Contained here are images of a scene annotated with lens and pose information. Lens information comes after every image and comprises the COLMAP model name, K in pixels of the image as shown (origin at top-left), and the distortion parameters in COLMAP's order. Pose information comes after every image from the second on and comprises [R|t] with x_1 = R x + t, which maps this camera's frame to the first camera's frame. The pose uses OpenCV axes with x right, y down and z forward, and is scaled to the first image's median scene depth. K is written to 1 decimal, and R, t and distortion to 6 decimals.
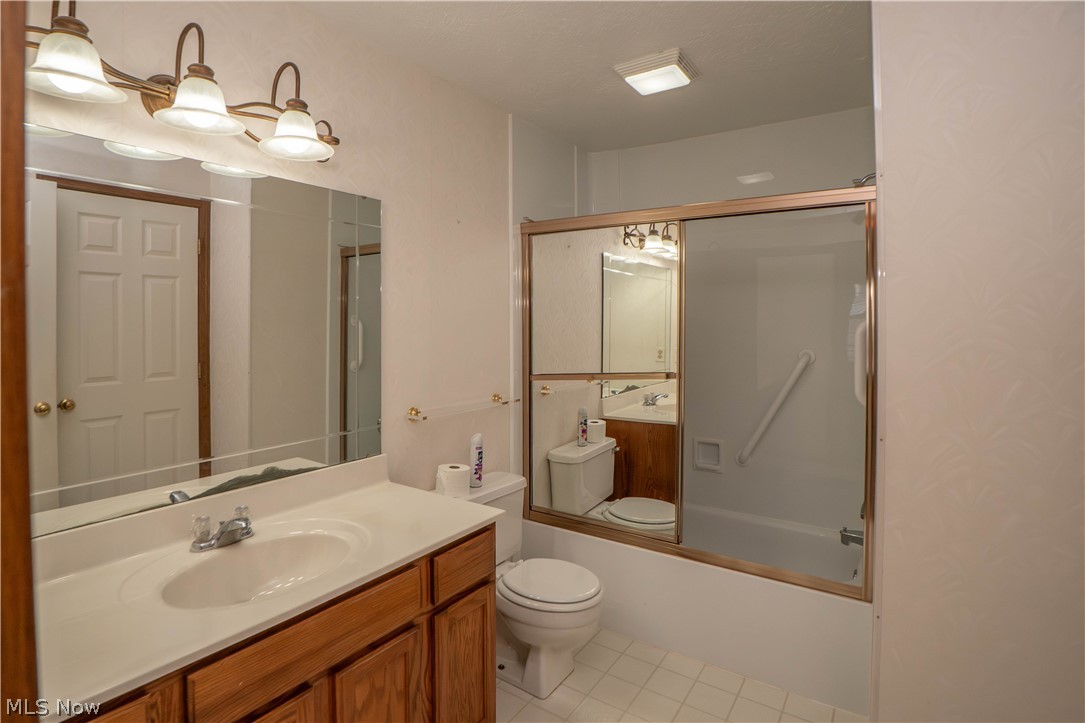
lens RADIAL K [[555.4, 0, 542.0], [0, 555.4, 323.7], [0, 0, 1]] dist [-0.022806, 0.000240]
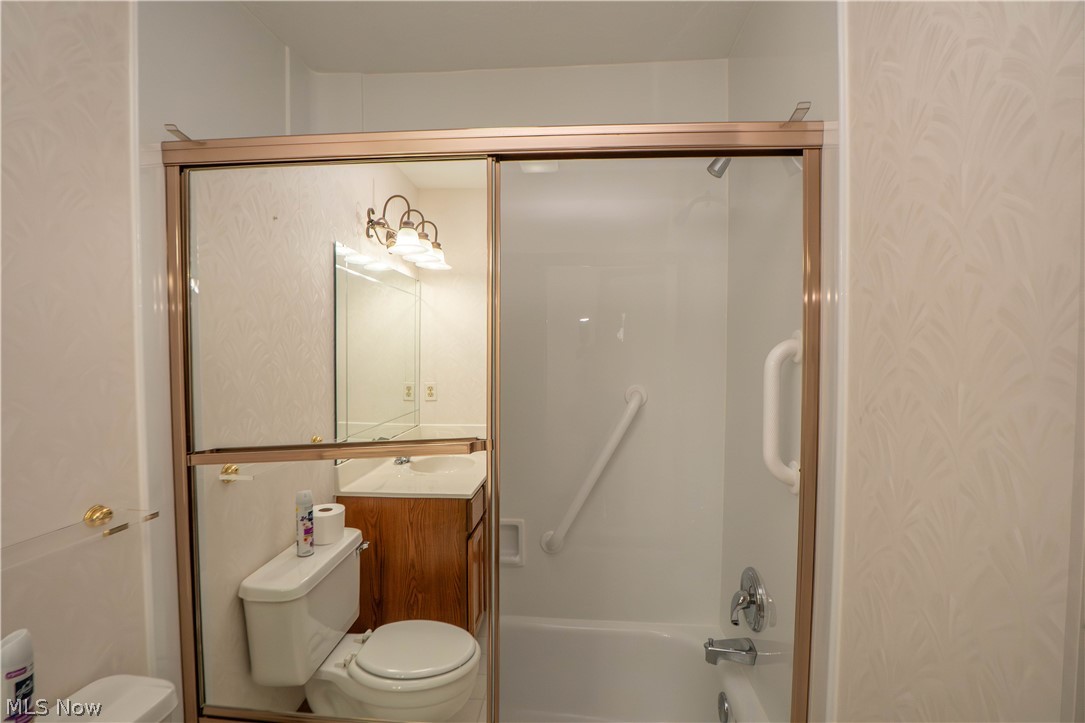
lens RADIAL K [[519.1, 0, 529.2], [0, 519.1, 361.4], [0, 0, 1]] dist [-0.048429, 0.011503]
pose [[0.887123, -0.011354, 0.461393, 0.035047], [-0.001160, 0.999639, 0.026831, -0.002703], [-0.461532, -0.024338, 0.886790, 0.411366]]
